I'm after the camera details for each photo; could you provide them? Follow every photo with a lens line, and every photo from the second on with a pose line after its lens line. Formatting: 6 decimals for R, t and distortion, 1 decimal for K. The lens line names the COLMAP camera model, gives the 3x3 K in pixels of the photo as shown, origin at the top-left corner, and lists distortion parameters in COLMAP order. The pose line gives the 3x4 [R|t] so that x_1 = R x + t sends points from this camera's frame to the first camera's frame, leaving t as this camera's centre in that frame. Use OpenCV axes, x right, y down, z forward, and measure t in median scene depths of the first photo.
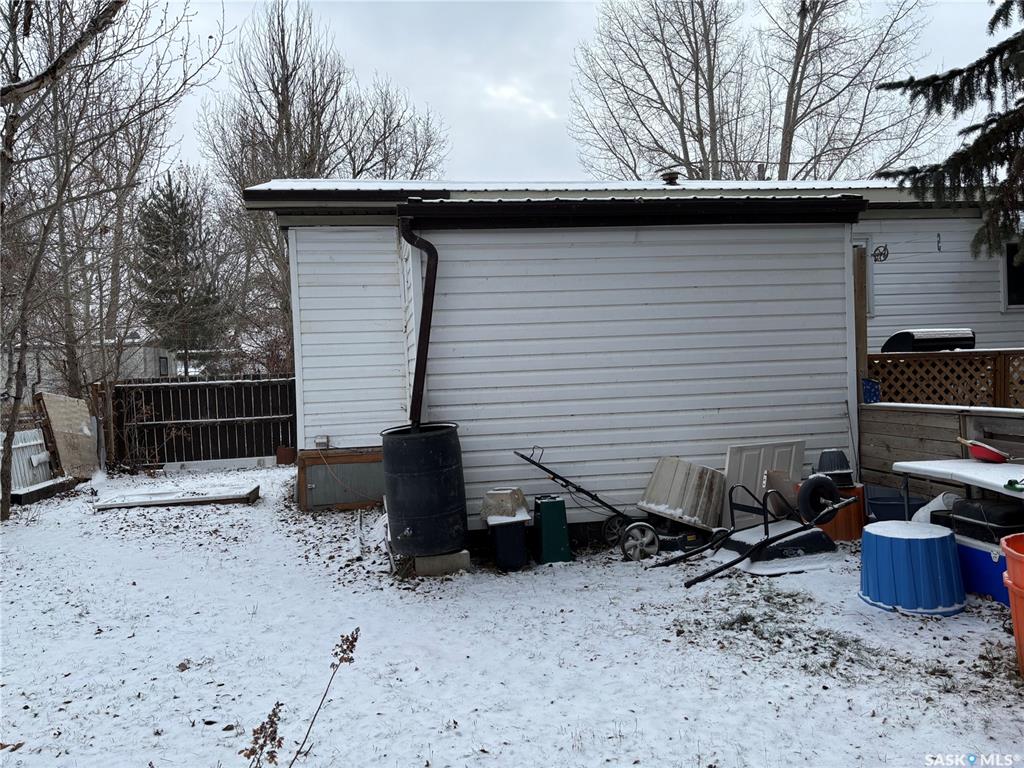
lens RADIAL K [[770.2, 0, 510.5], [0, 770.2, 384.6], [0, 0, 1]] dist [0.043440, -0.043500]
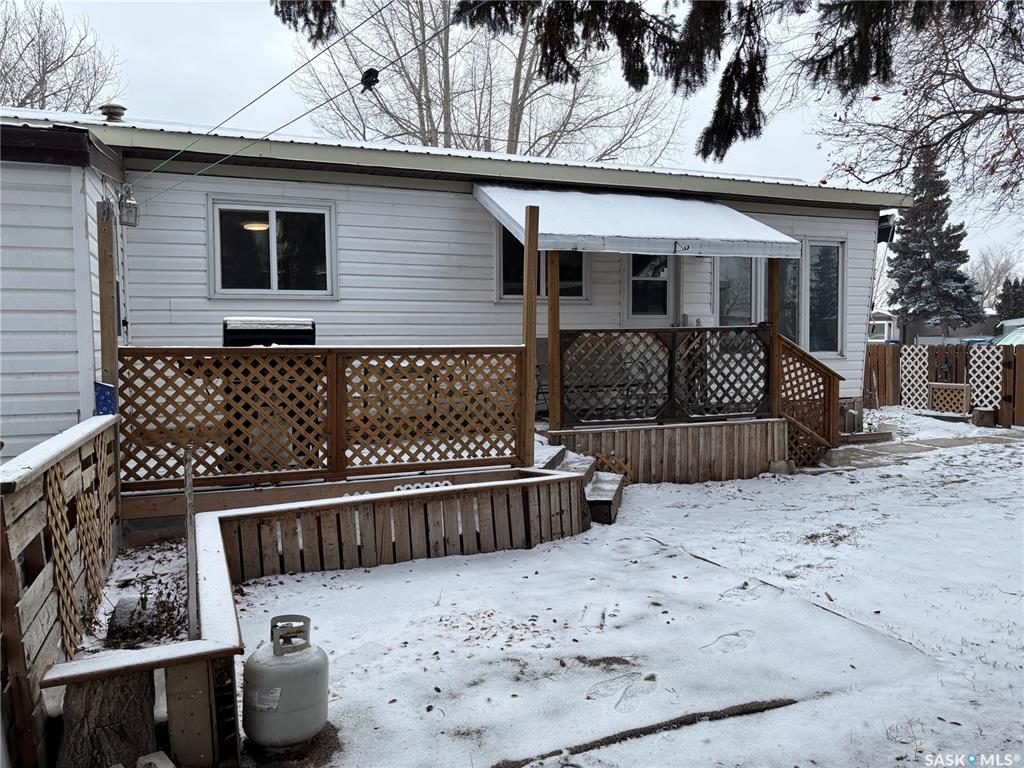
lens RADIAL K [[770.2, 0, 513.0], [0, 770.2, 380.6], [0, 0, 1]] dist [0.043440, -0.043500]
pose [[0.977035, 0.022675, 0.211868, 0.628605], [-0.028265, 0.999327, 0.023390, -0.033608], [-0.211195, -0.028842, 0.977018, 0.183281]]
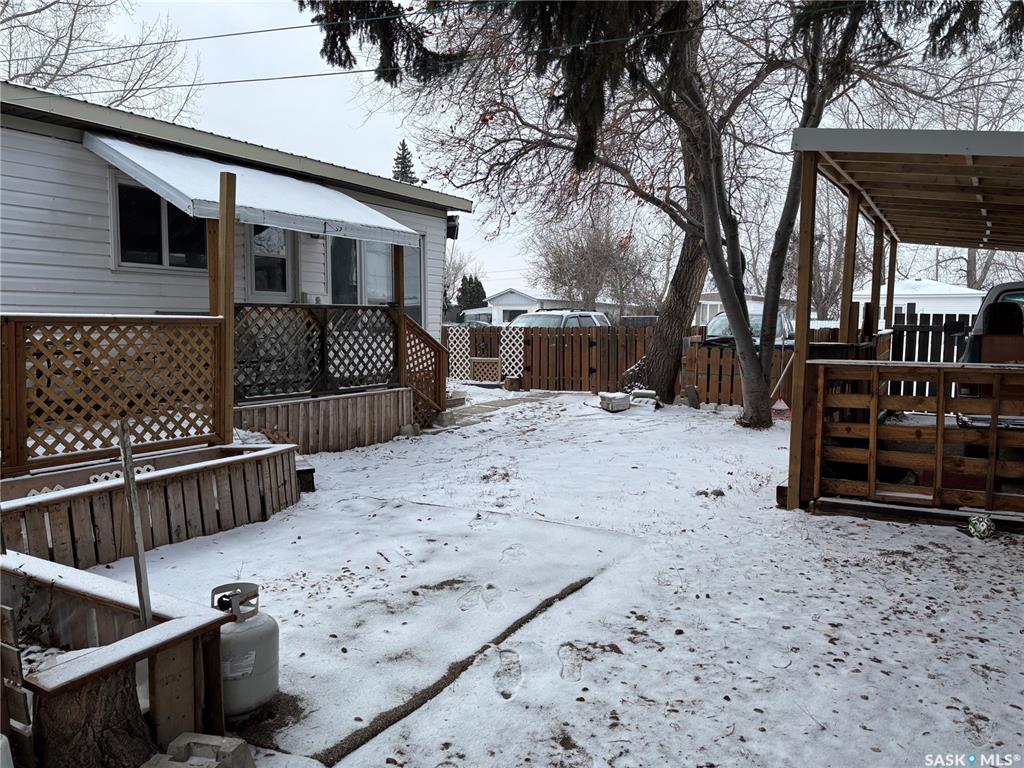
lens RADIAL K [[770.2, 0, 515.9], [0, 770.2, 390.8], [0, 0, 1]] dist [0.043440, -0.043500]
pose [[0.637384, -0.021758, 0.770239, 0.382578], [-0.015563, 0.999034, 0.041099, -0.013719], [-0.770389, -0.038183, 0.636430, 0.246740]]
